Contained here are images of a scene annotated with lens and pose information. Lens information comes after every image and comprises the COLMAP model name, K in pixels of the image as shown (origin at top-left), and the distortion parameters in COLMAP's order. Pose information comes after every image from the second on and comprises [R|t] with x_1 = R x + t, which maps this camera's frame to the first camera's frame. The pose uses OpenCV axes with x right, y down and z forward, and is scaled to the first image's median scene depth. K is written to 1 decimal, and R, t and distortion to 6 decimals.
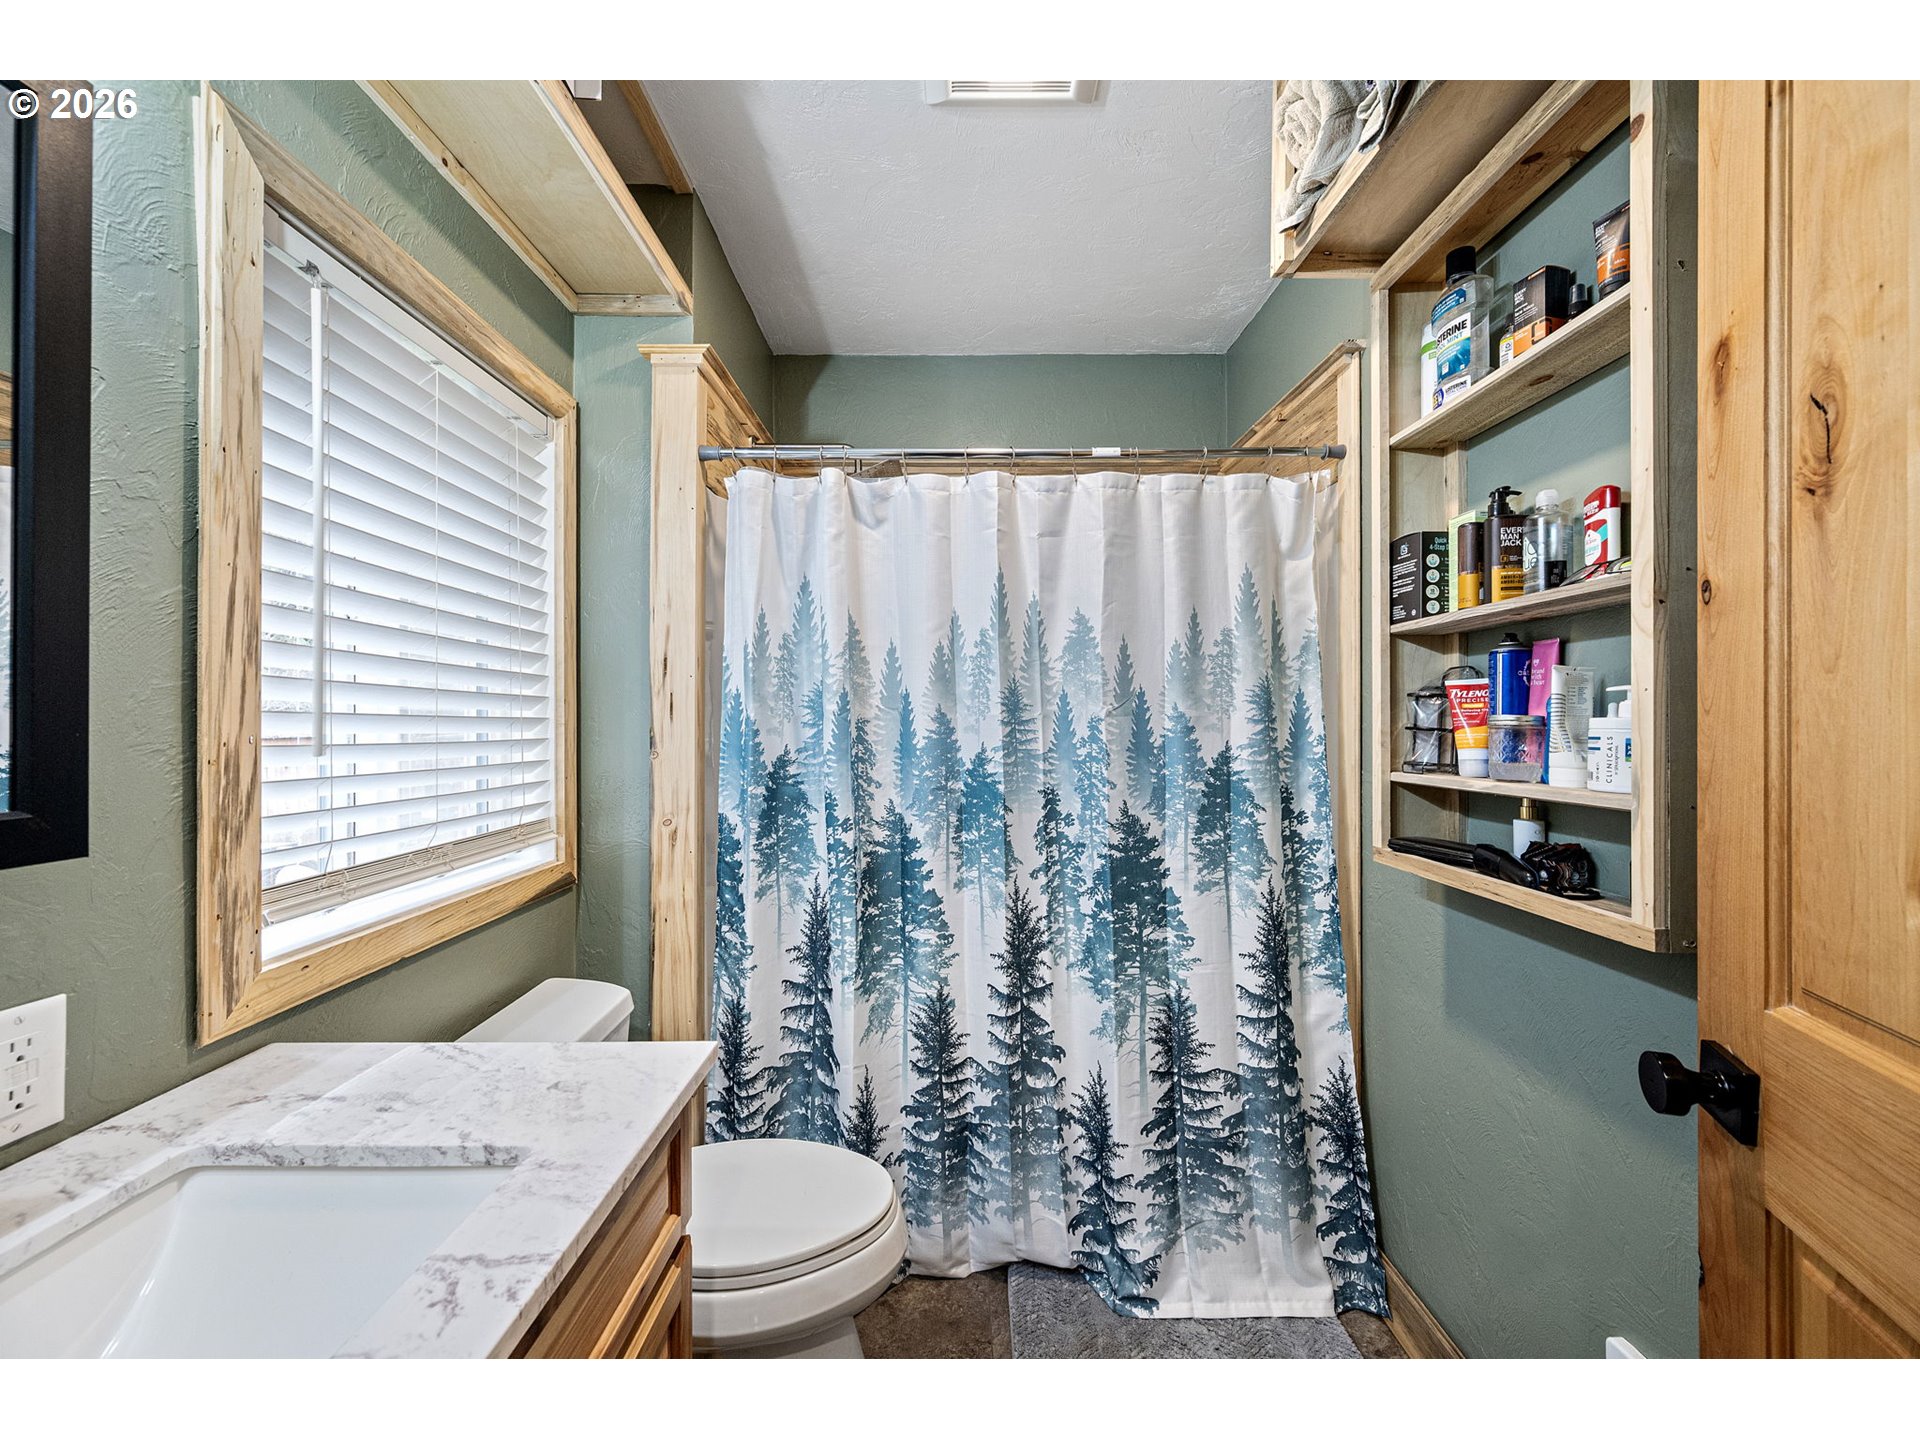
lens RADIAL K [[750.1, 0, 958.1], [0, 750.1, 720.7], [0, 0, 1]] dist [0.001292, -0.000339]
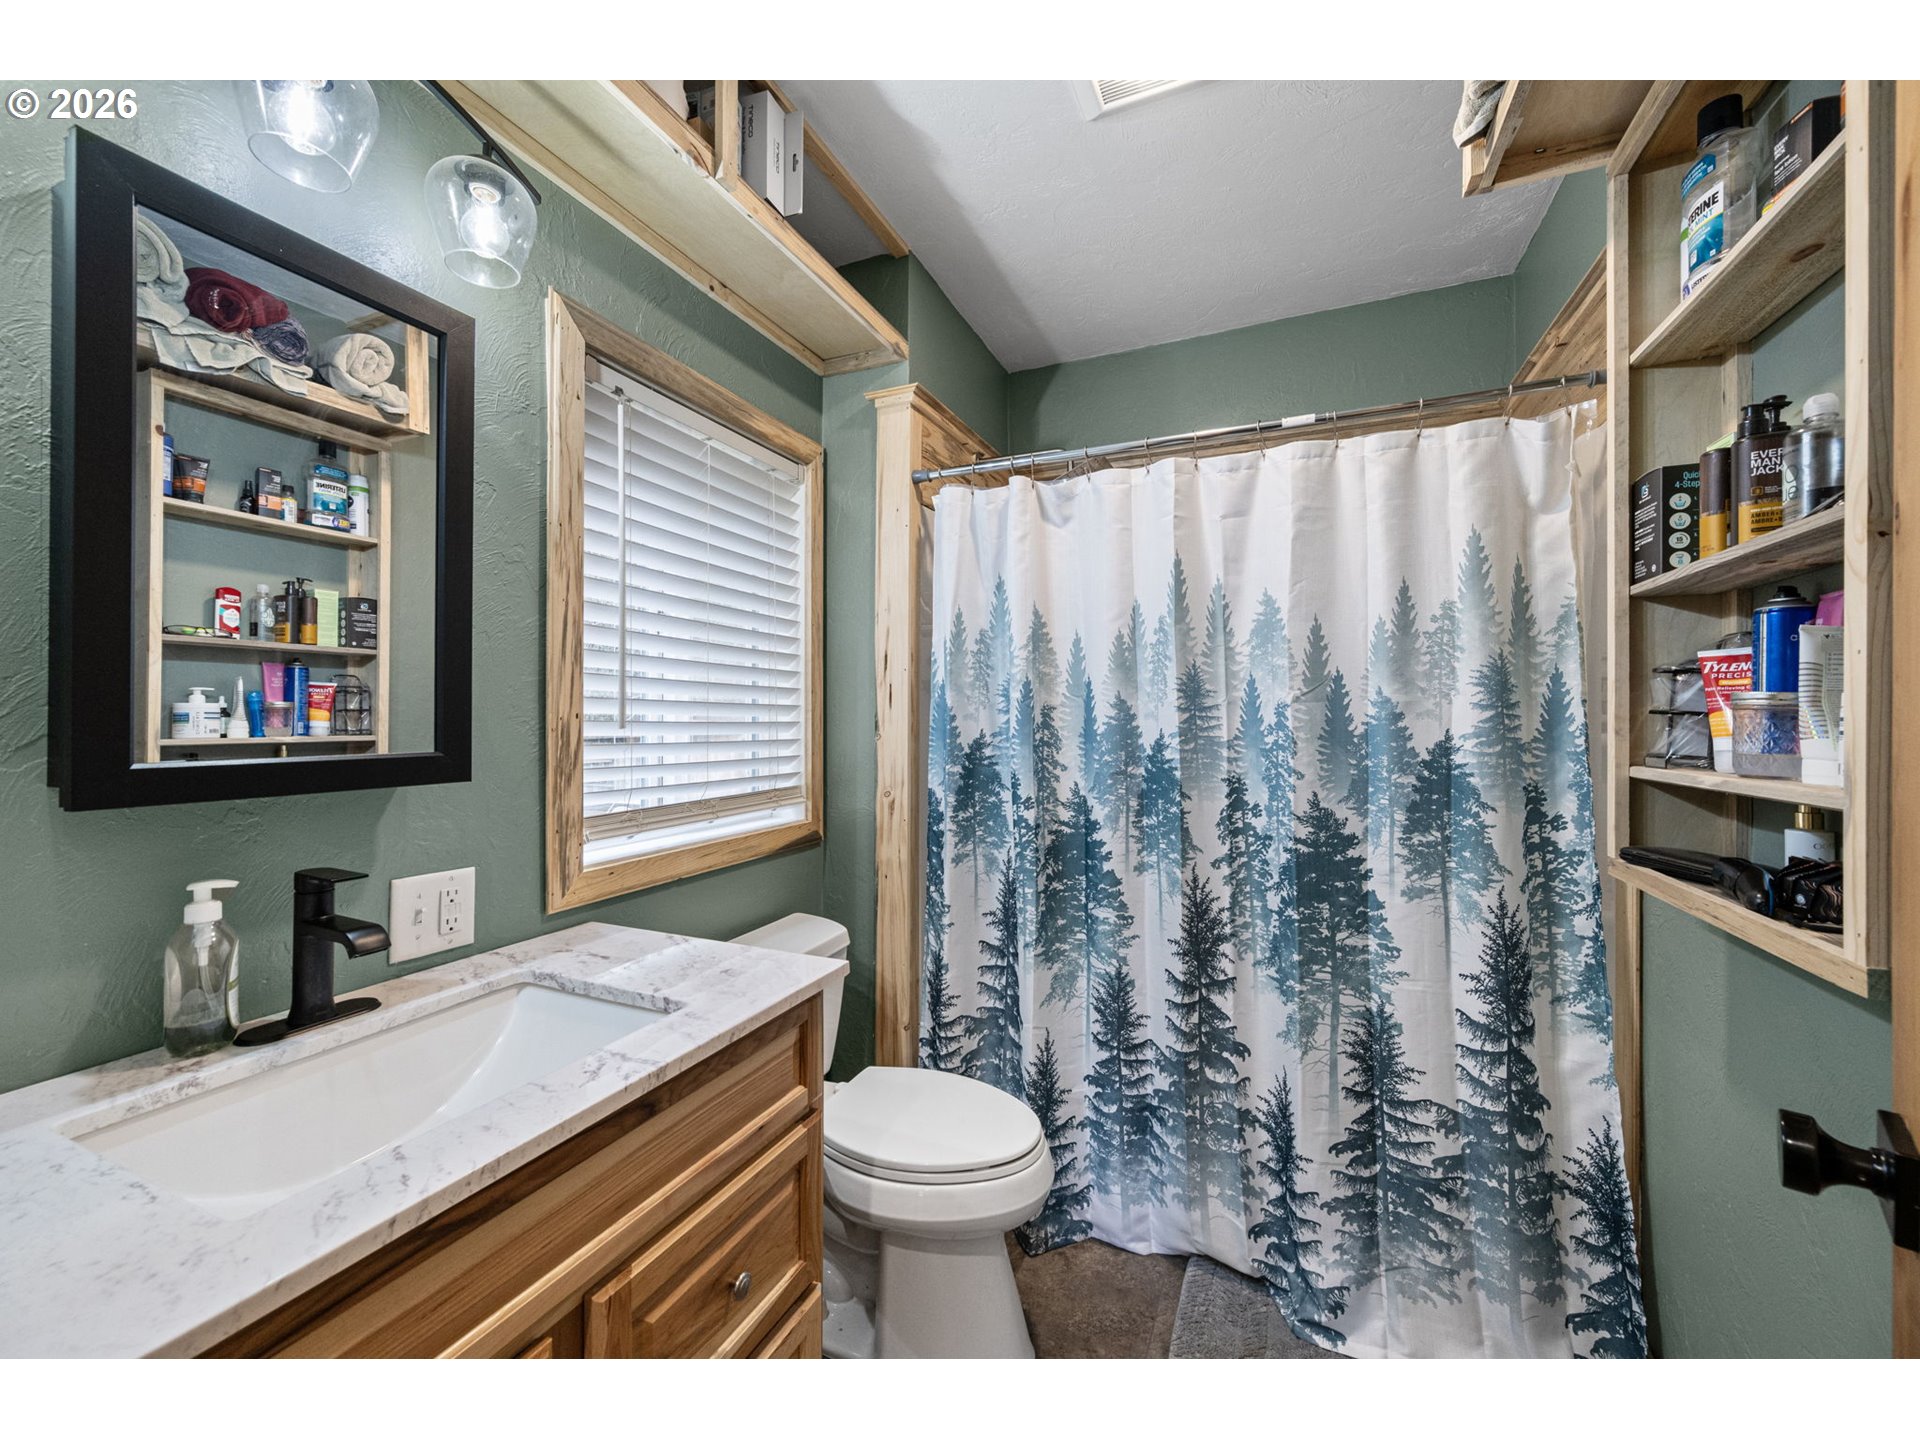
lens RADIAL K [[750.1, 0, 960.0], [0, 750.1, 717.1], [0, 0, 1]] dist [0.001292, -0.000339]
pose [[0.913768, 0.002861, -0.406227, 0.198385], [-0.002605, 0.999996, 0.001183, 0.013076], [0.406229, -0.000023, 0.913771, -0.031727]]
